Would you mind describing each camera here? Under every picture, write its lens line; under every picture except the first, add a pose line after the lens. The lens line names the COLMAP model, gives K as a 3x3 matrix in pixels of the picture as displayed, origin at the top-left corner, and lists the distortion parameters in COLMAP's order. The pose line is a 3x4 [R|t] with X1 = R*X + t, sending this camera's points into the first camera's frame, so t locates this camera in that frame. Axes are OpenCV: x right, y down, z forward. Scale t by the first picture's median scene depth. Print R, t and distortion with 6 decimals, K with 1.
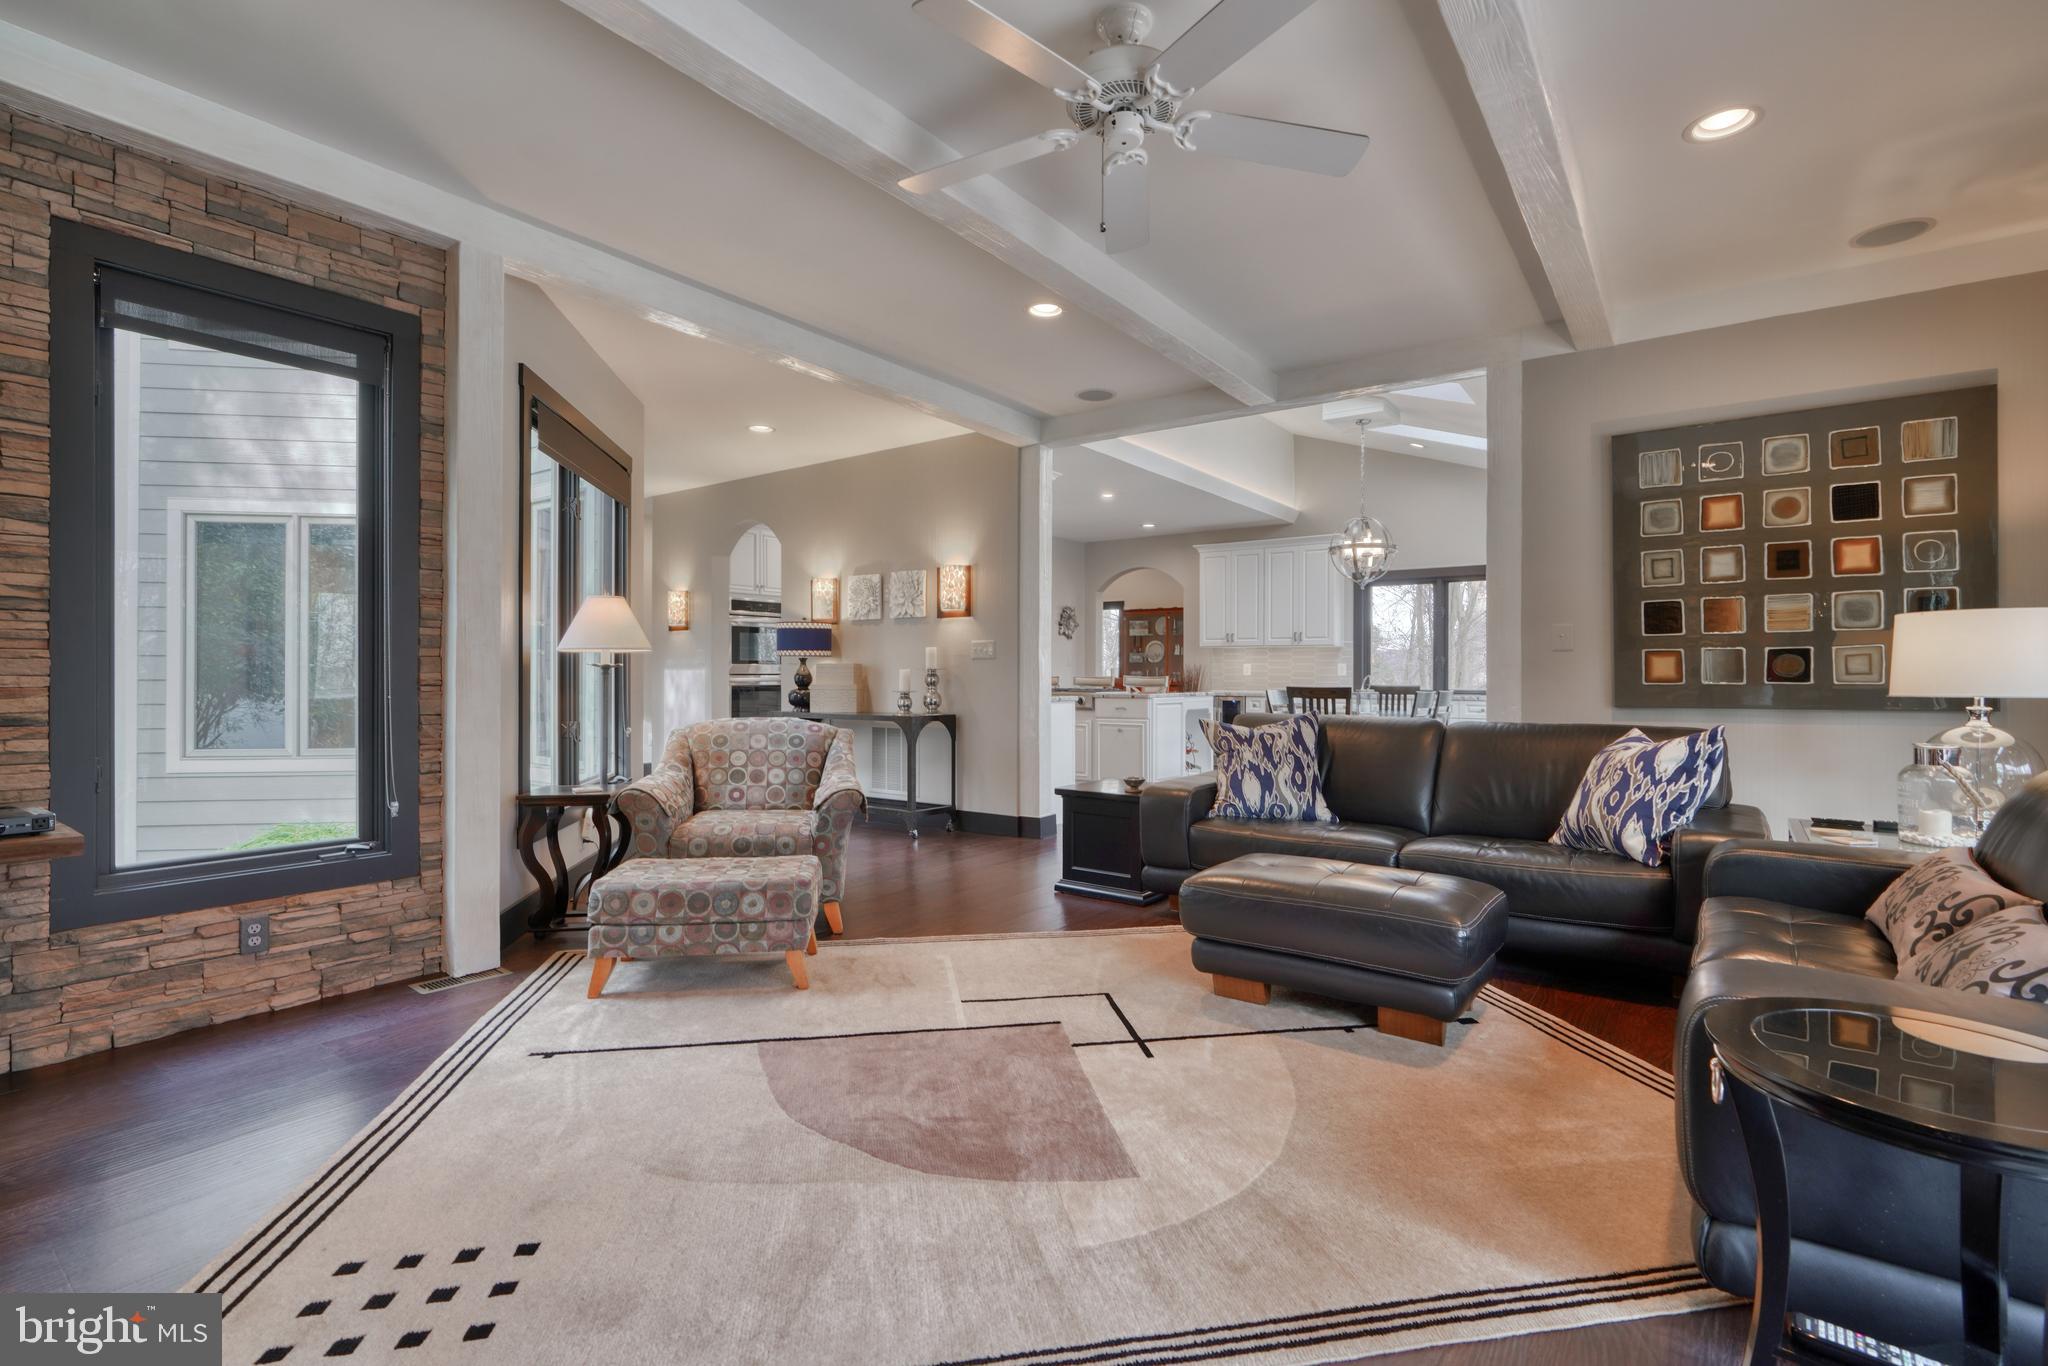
lens RADIAL K [[926.4, 0, 1006.0], [0, 926.4, 683.3], [0, 0, 1]] dist [-0.012717, 0.000311]
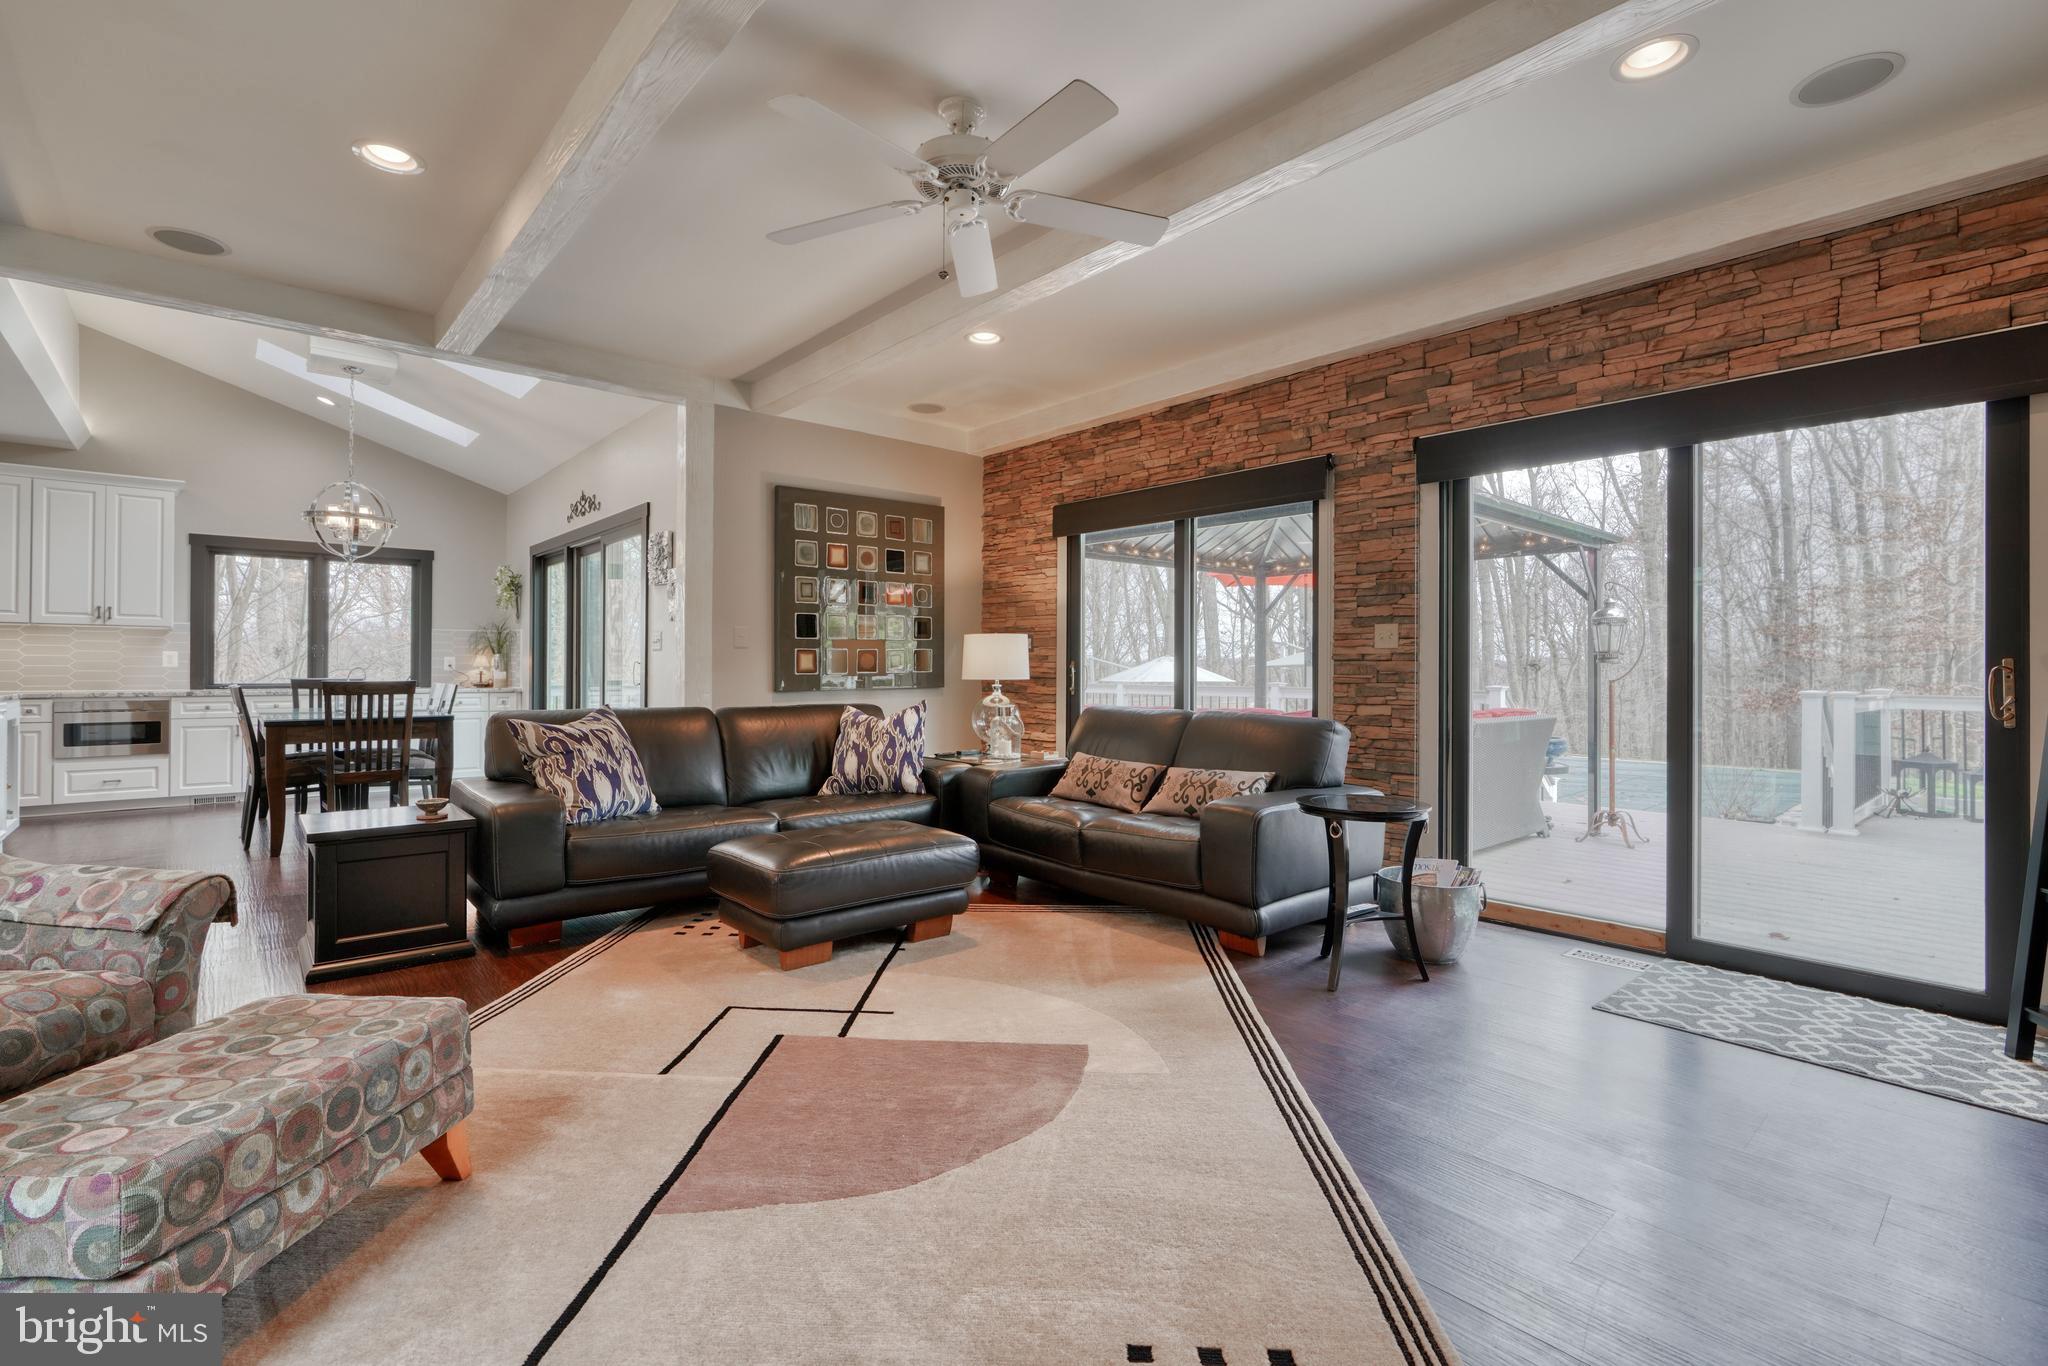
lens RADIAL K [[935.4, 0, 1019.2], [0, 935.4, 669.2], [0, 0, 1]] dist [-0.002366, 0.000020]
pose [[0.211369, -0.002990, 0.977402, -0.589154], [0.007193, 0.999973, 0.001504, -0.006557], [-0.977380, 0.006713, 0.211384, 0.394782]]
